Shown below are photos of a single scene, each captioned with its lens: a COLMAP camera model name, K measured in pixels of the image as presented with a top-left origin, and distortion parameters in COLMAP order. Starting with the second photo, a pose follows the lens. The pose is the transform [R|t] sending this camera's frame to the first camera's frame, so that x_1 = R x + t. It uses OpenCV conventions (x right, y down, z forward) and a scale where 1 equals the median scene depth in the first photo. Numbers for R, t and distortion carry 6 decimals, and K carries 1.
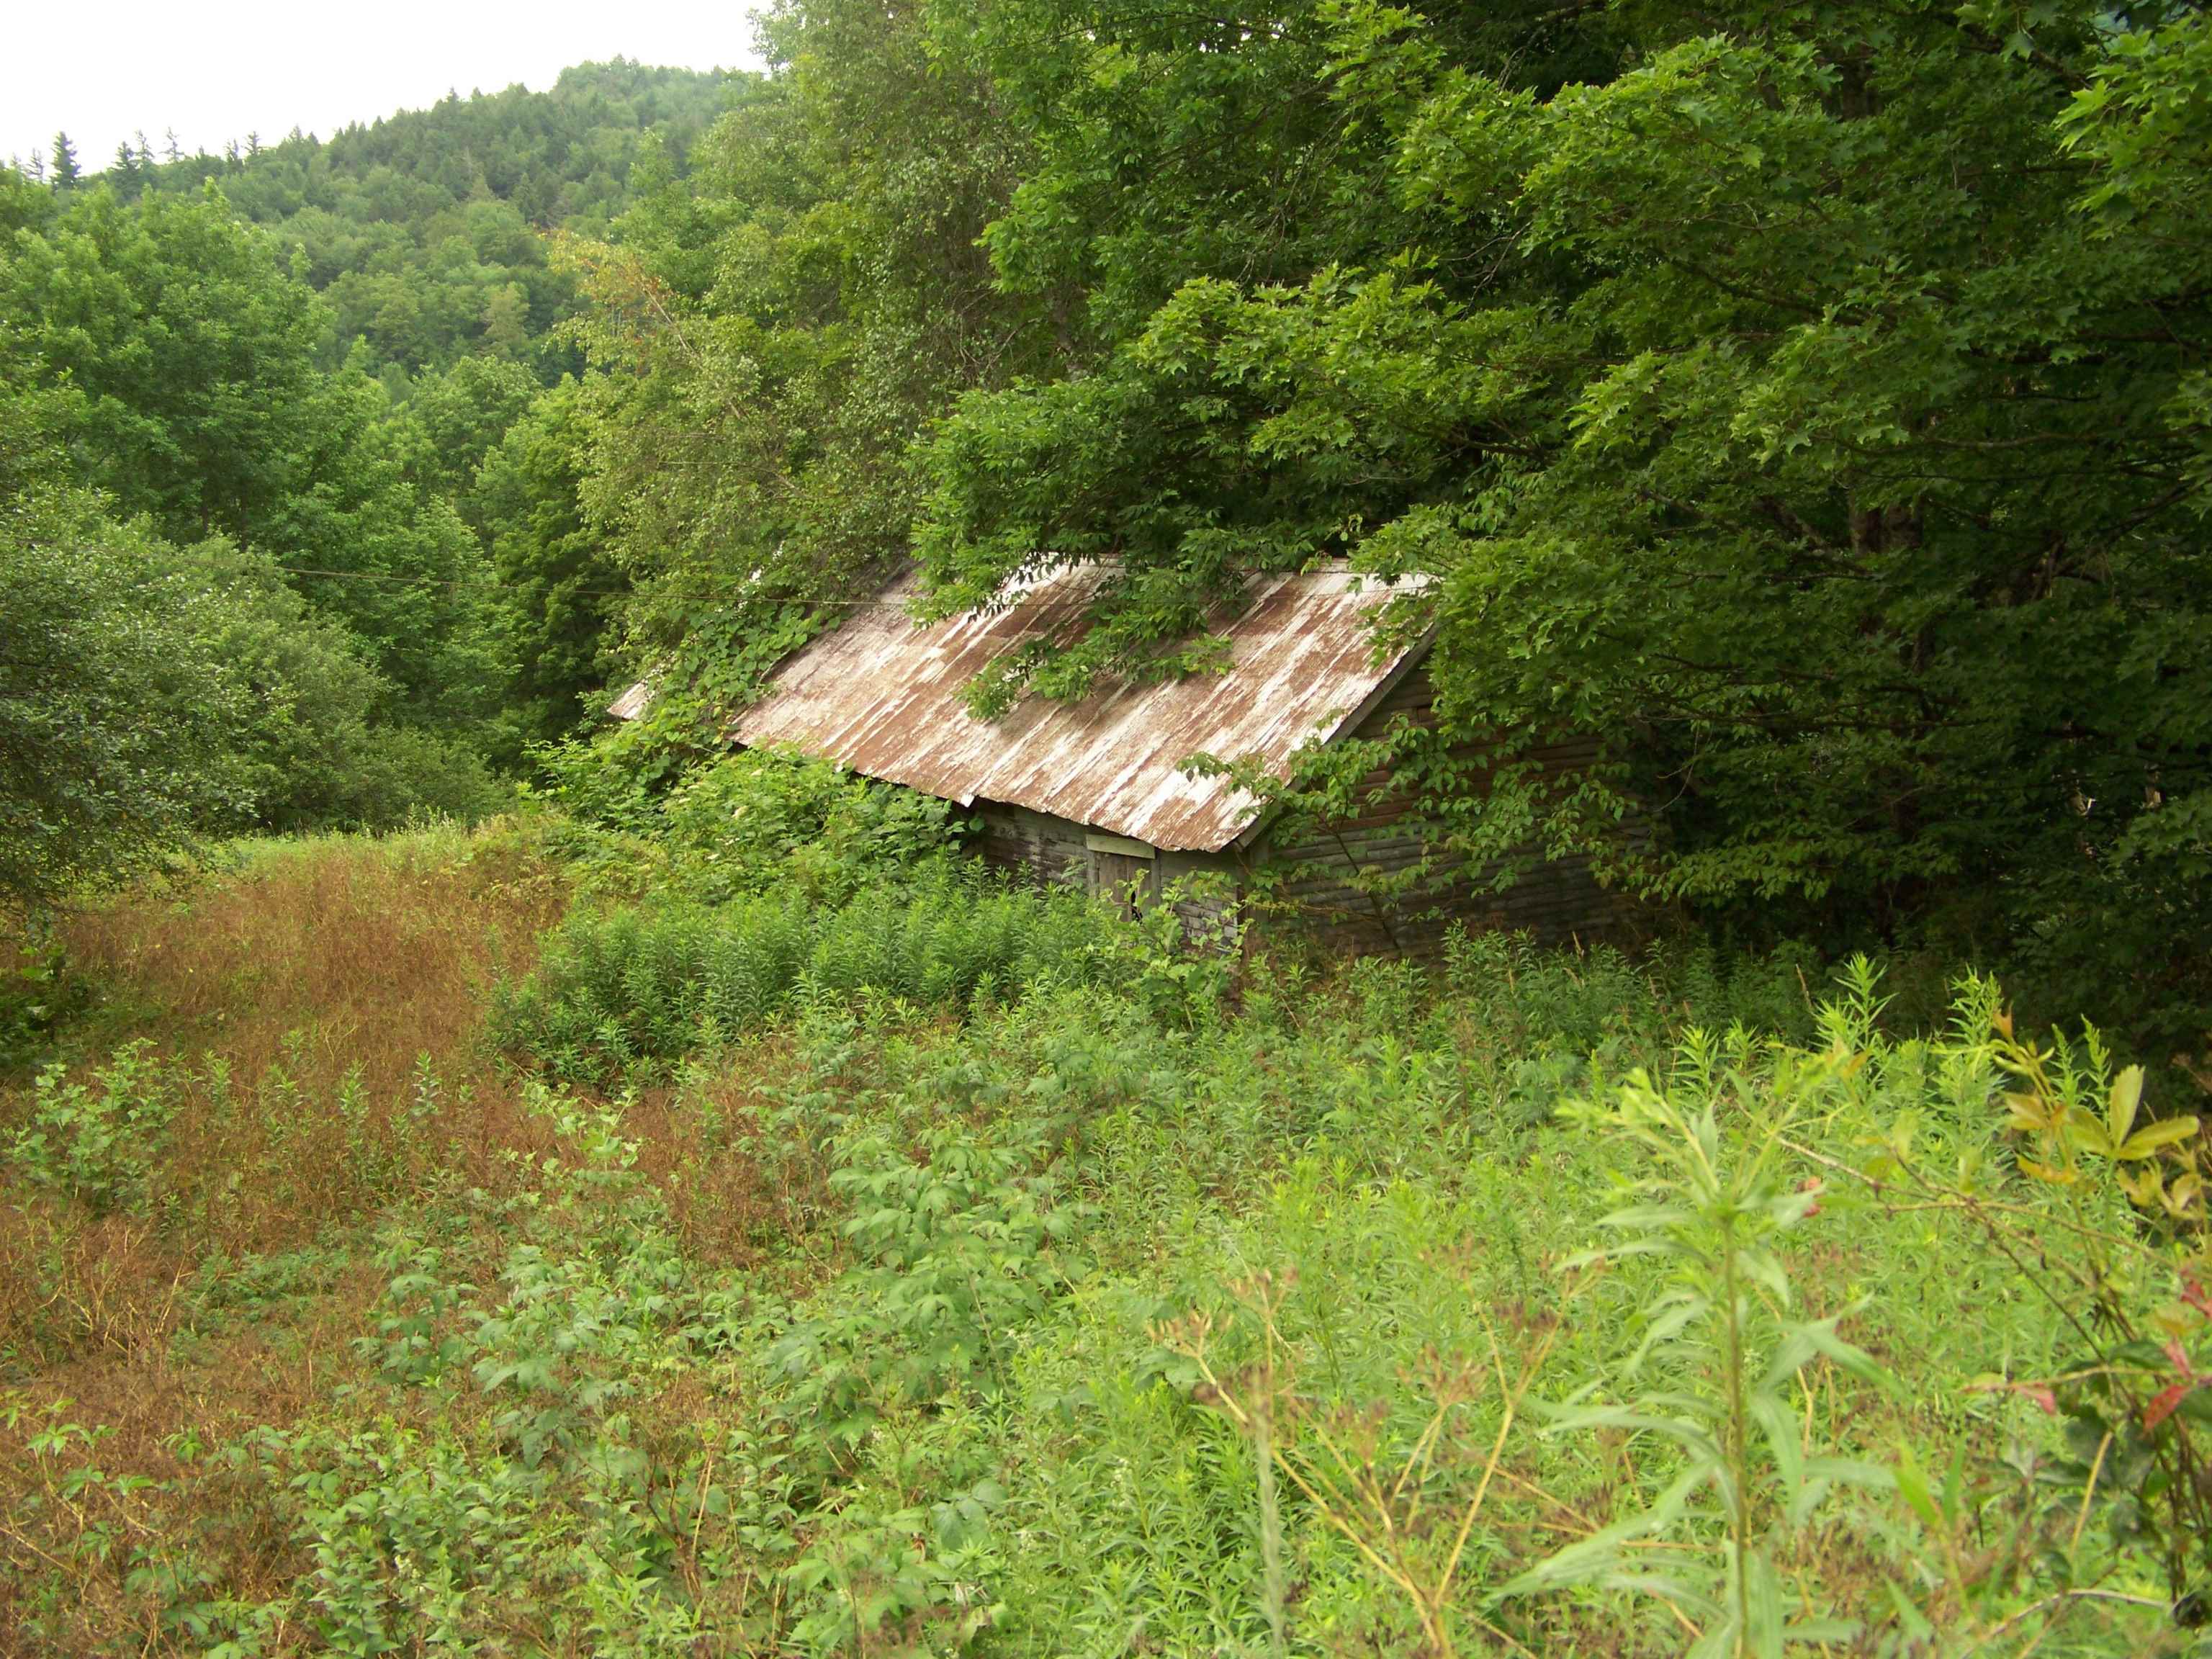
lens RADIAL K [[2309.6, 0, 1102.9], [0, 2309.6, 835.7], [0, 0, 1]] dist [-0.151876, 0.000000]
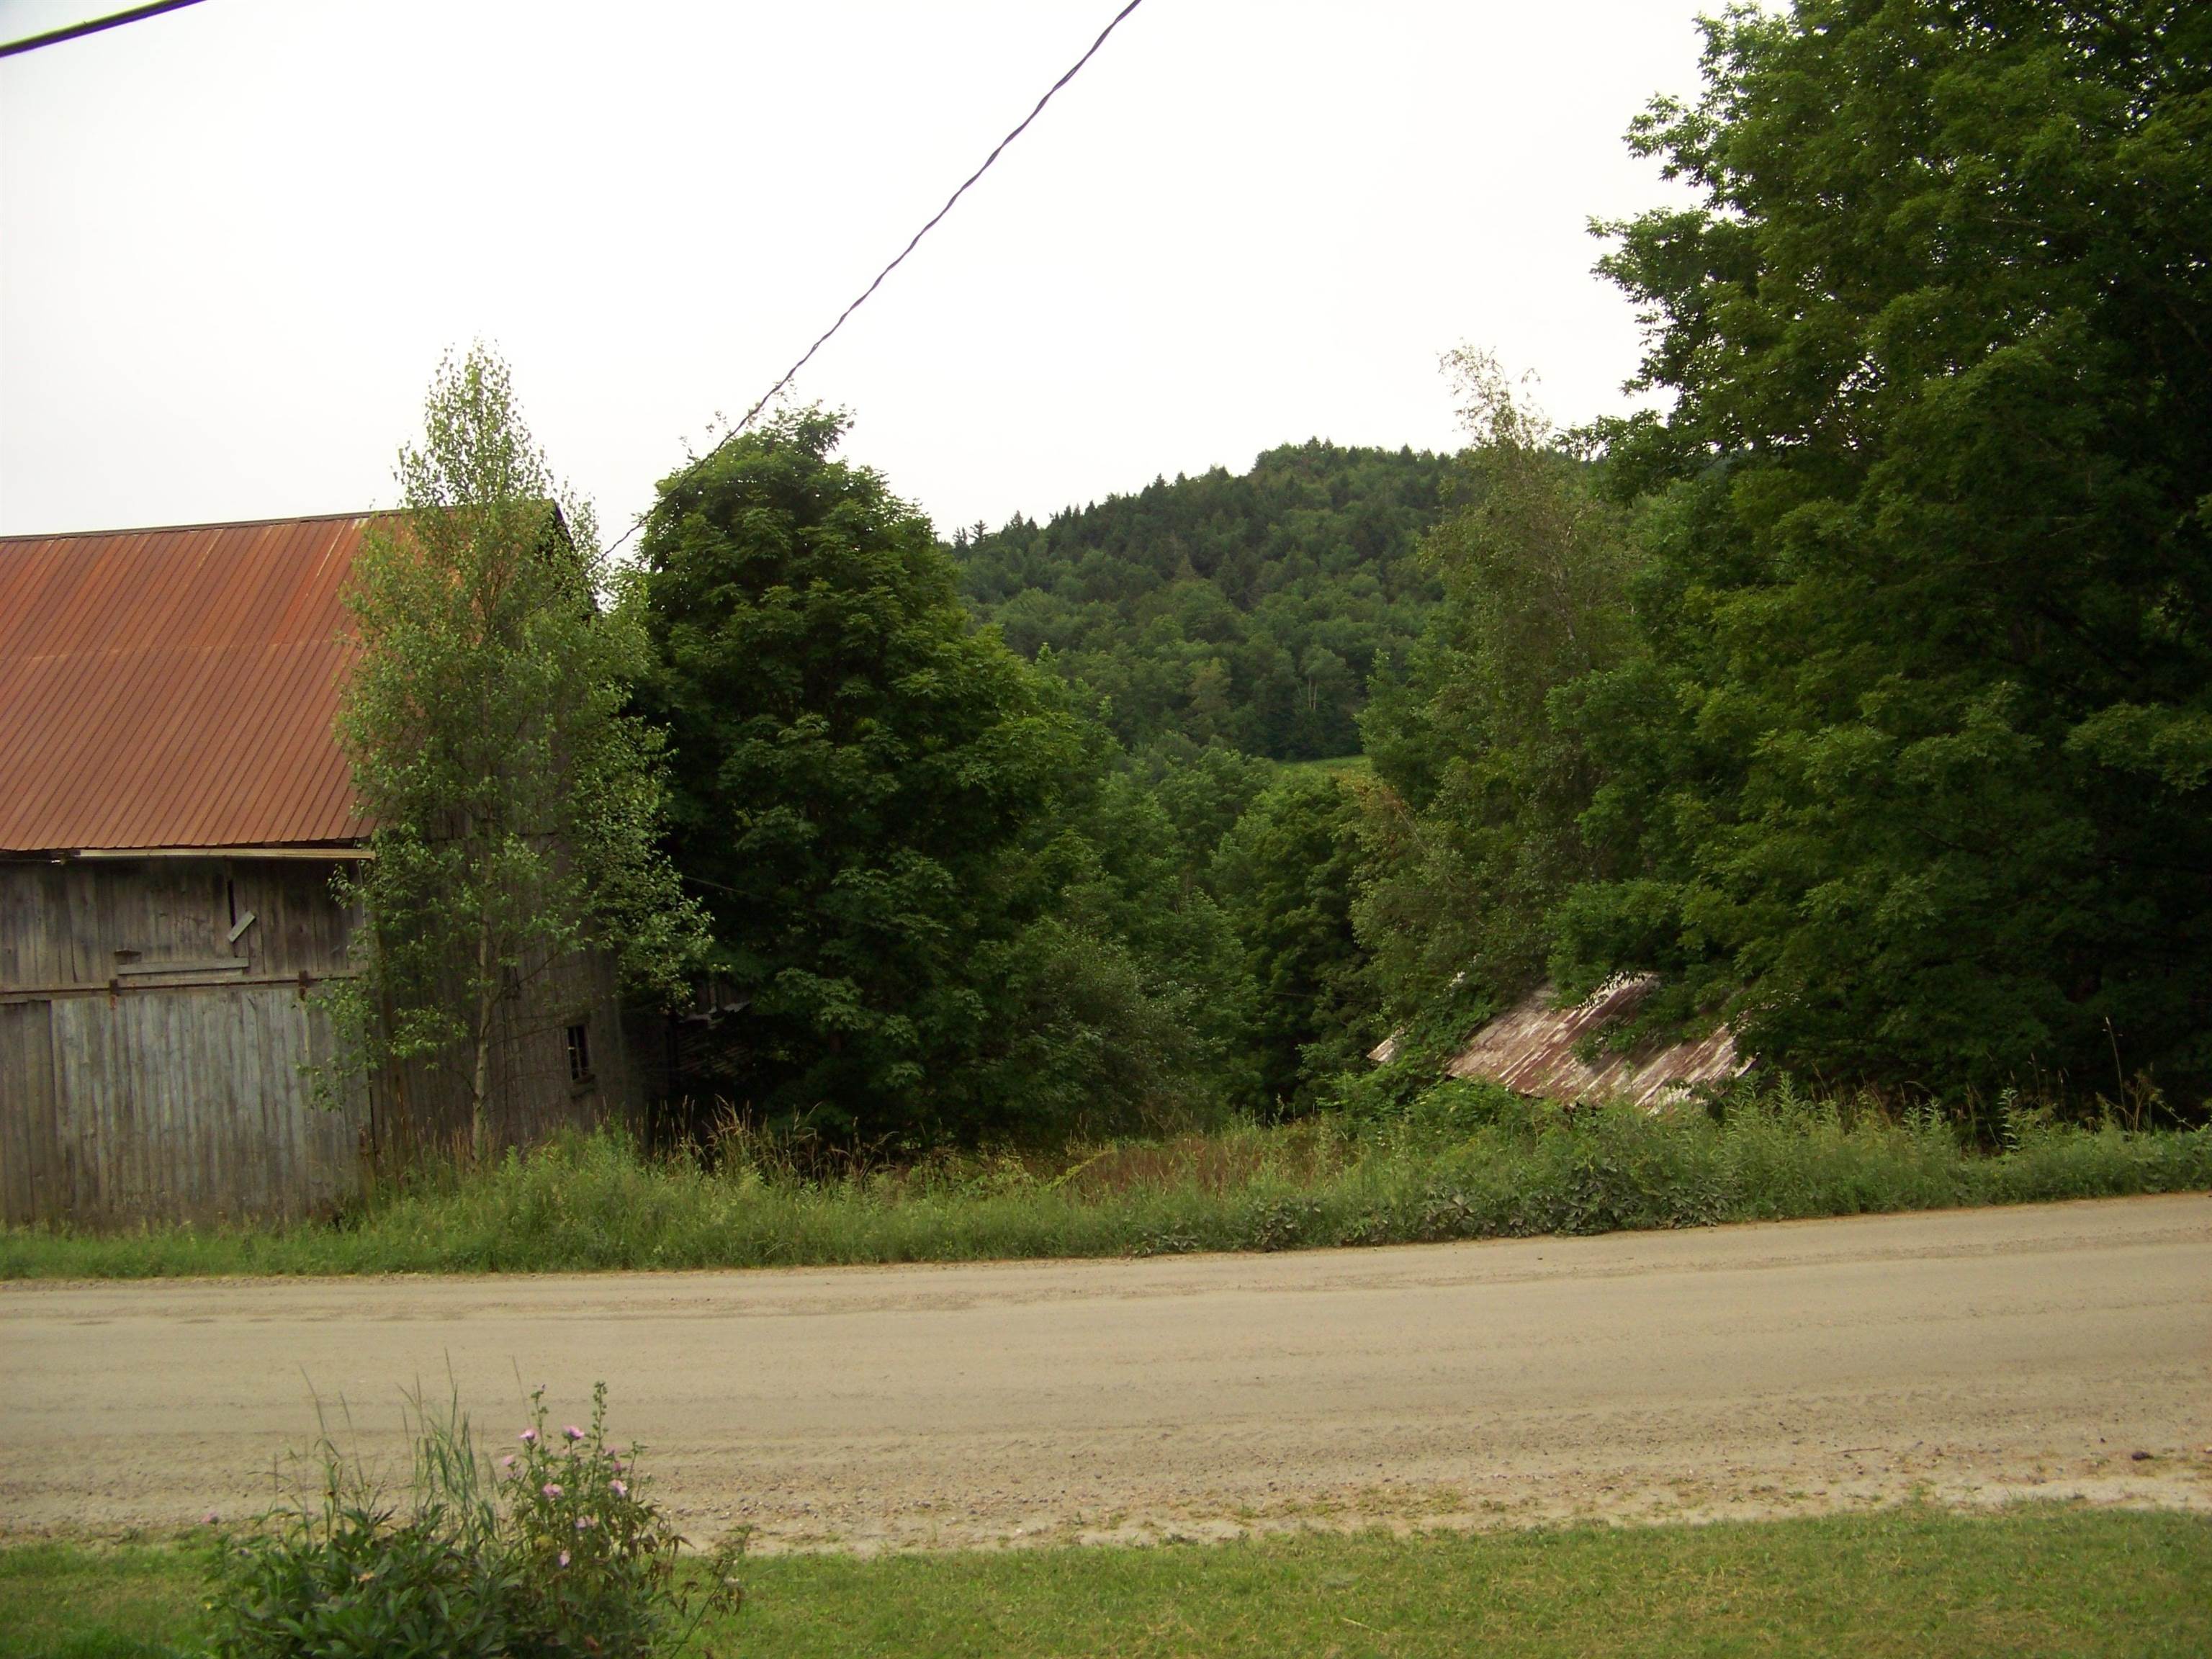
lens RADIAL K [[2309.6, 0, 1106.7], [0, 2309.6, 819.6], [0, 0, 1]] dist [-0.151876, 0.000000]
pose [[0.957225, -0.009431, -0.289191, 0.089757], [-0.037089, 0.987224, -0.154960, 0.043636], [0.286958, 0.159058, 0.944646, -0.685962]]
